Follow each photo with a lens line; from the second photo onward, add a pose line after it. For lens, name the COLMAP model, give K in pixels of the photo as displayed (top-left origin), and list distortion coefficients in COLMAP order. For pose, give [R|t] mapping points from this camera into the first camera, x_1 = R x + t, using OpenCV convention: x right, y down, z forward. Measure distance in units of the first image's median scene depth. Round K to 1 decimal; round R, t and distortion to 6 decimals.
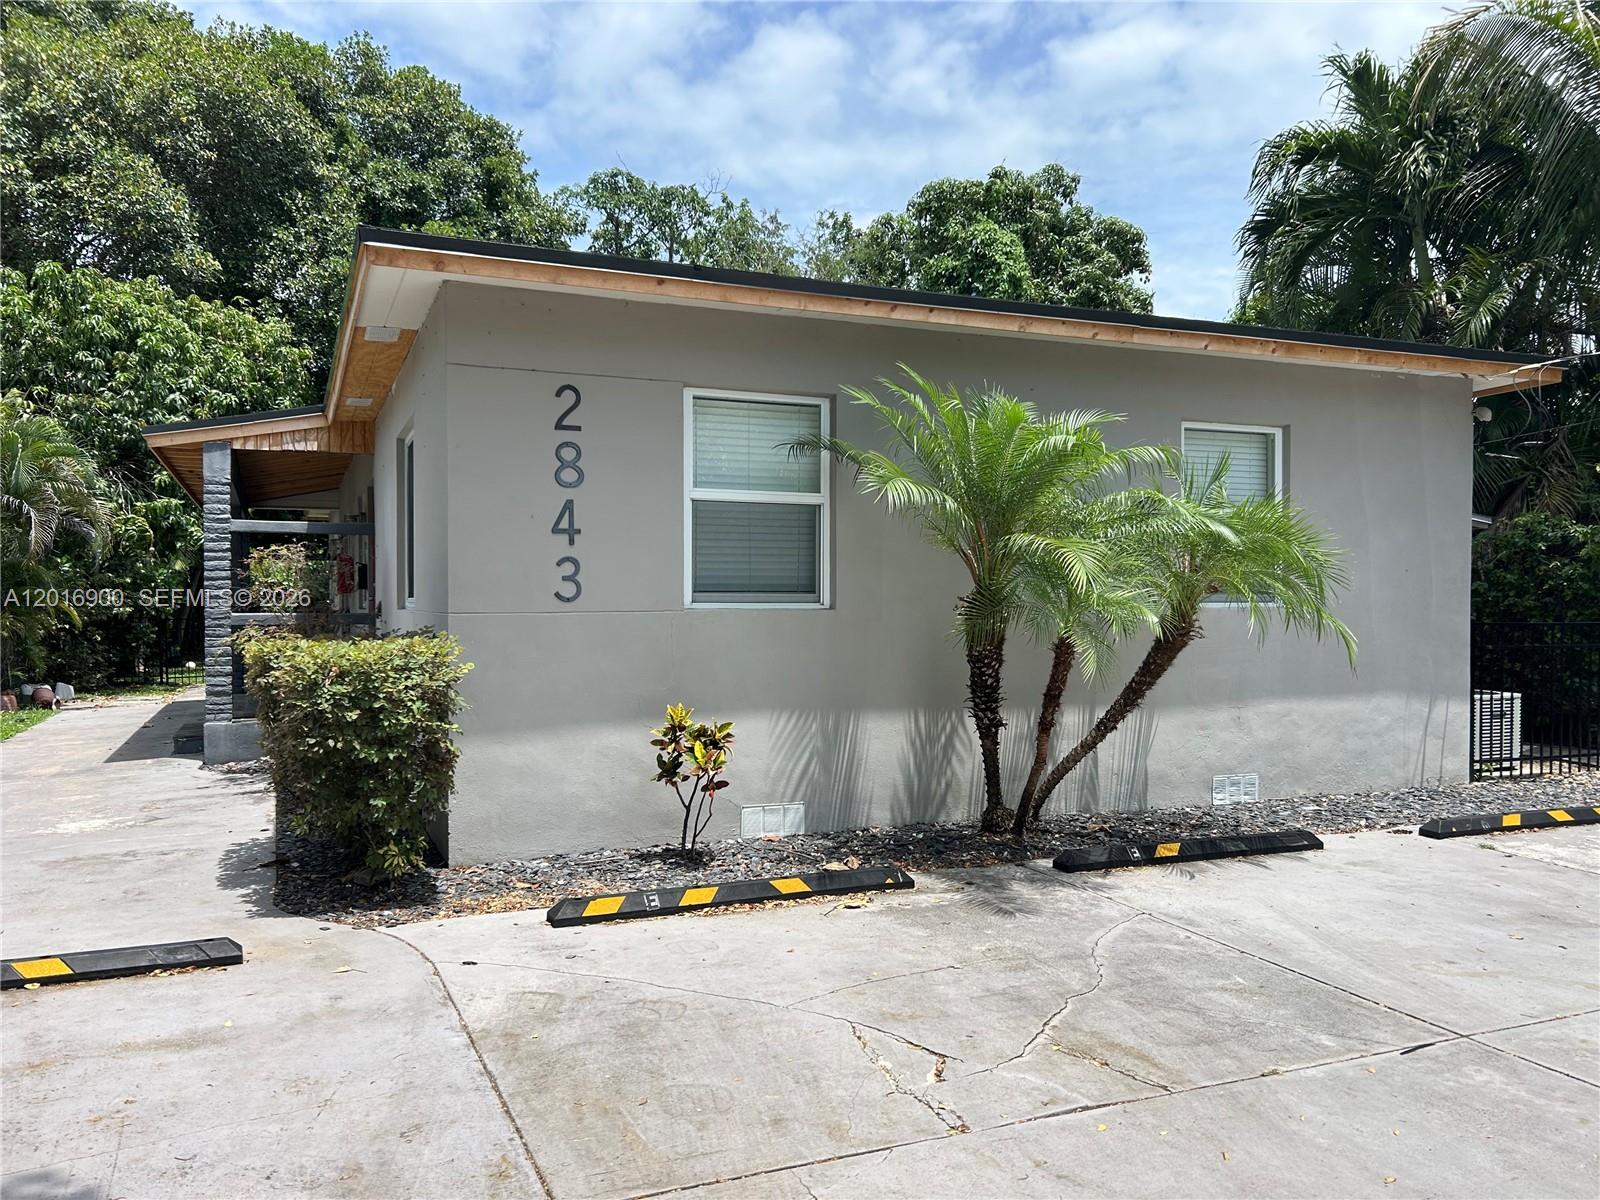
lens RADIAL K [[1202.2, 0, 784.8], [0, 1202.2, 600.5], [0, 0, 1]] dist [0.051990, -0.056149]
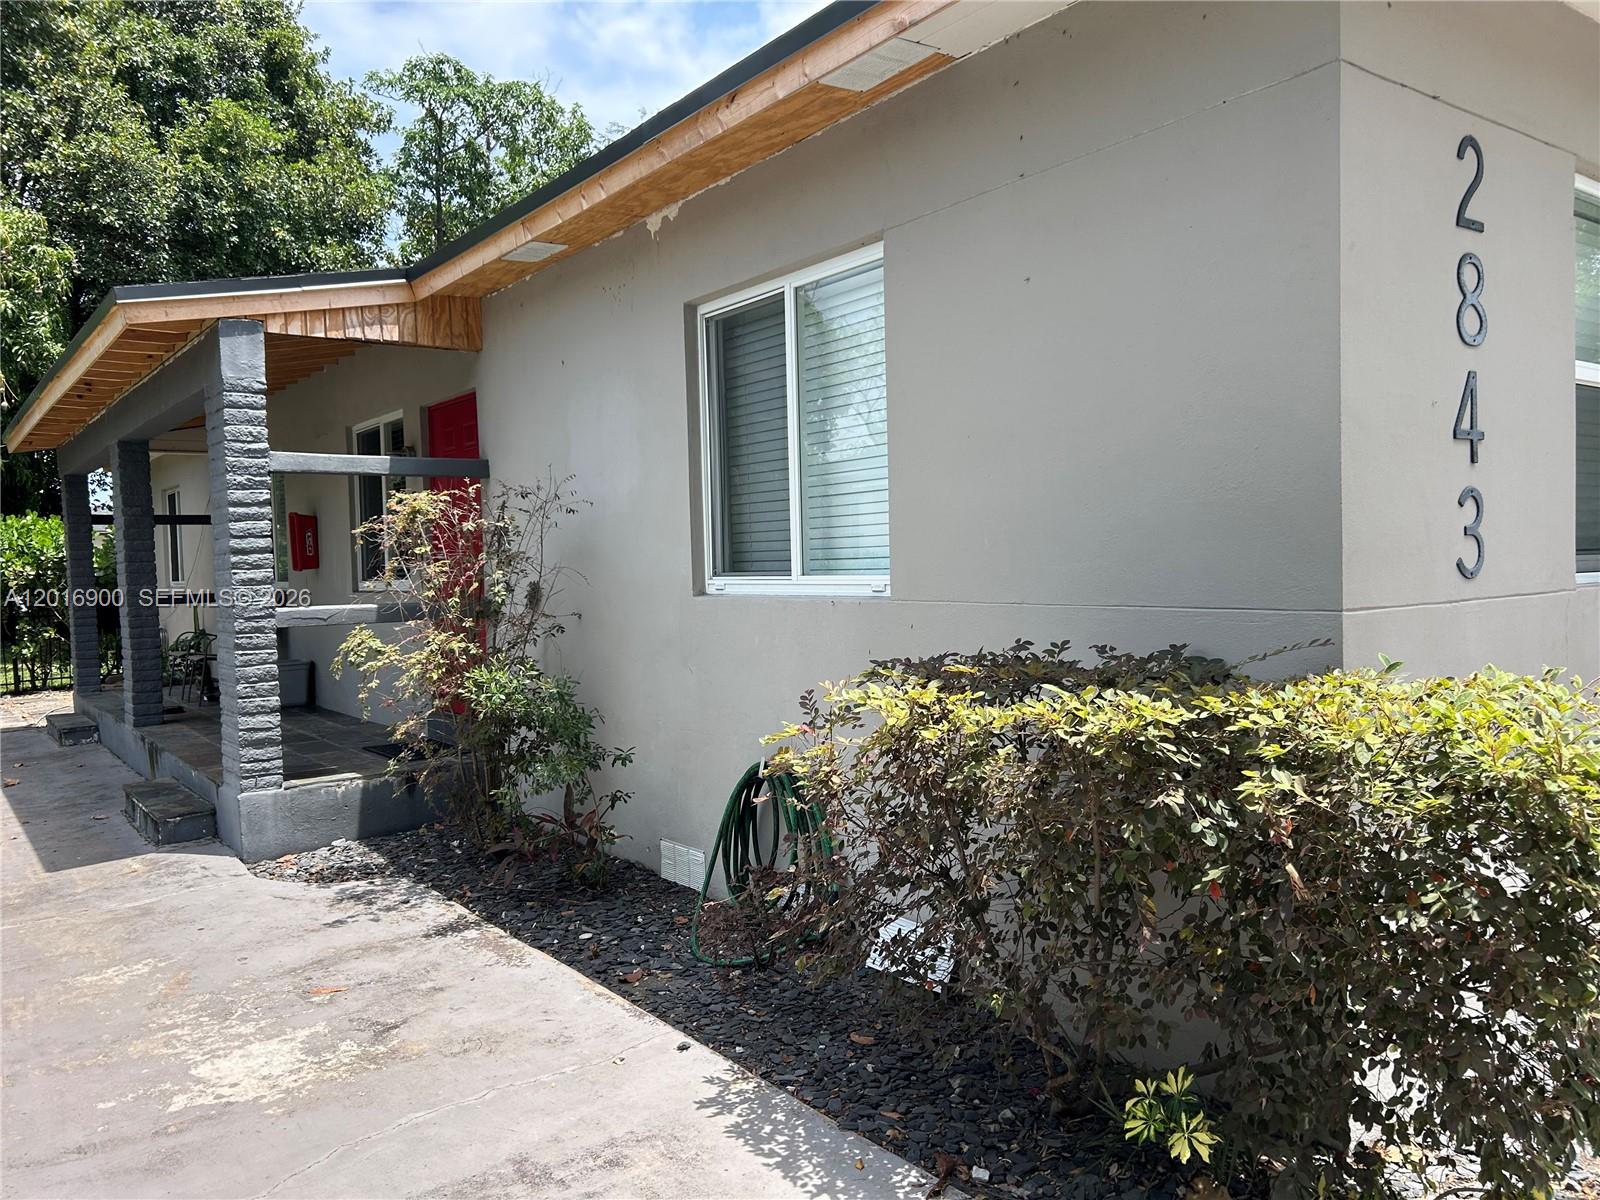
lens RADIAL K [[1202.2, 0, 801.4], [0, 1202.2, 603.3], [0, 0, 1]] dist [0.051990, -0.056149]
pose [[0.970010, -0.030756, 0.241112, -0.153304], [0.022594, 0.999077, 0.036543, -0.003577], [-0.242013, -0.029999, 0.969809, 0.156262]]
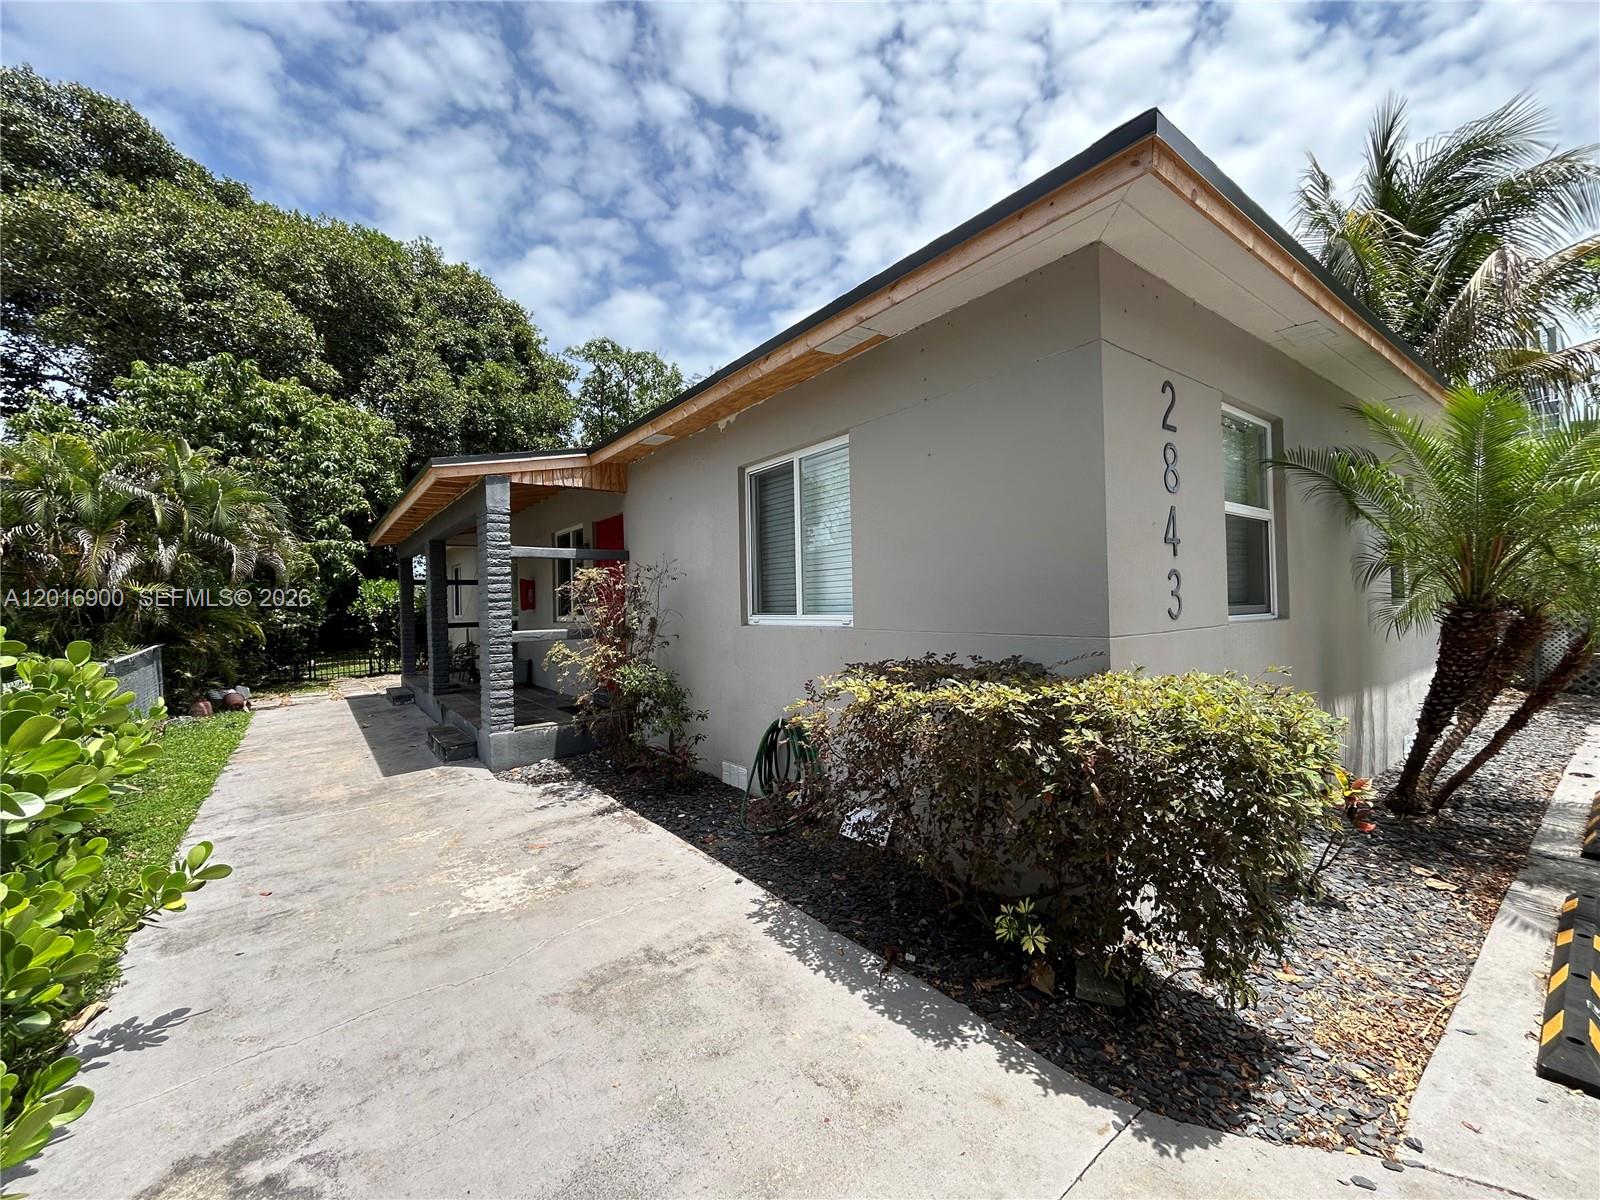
lens RADIAL K [[648.0, 0, 794.2], [0, 648.0, 593.4], [0, 0, 1]] dist [-0.002771, 0.001437]
pose [[0.968969, -0.016277, 0.246646, -0.155277], [0.020458, 0.999687, -0.014401, -0.004531], [-0.246335, 0.019000, 0.968999, 0.161413]]
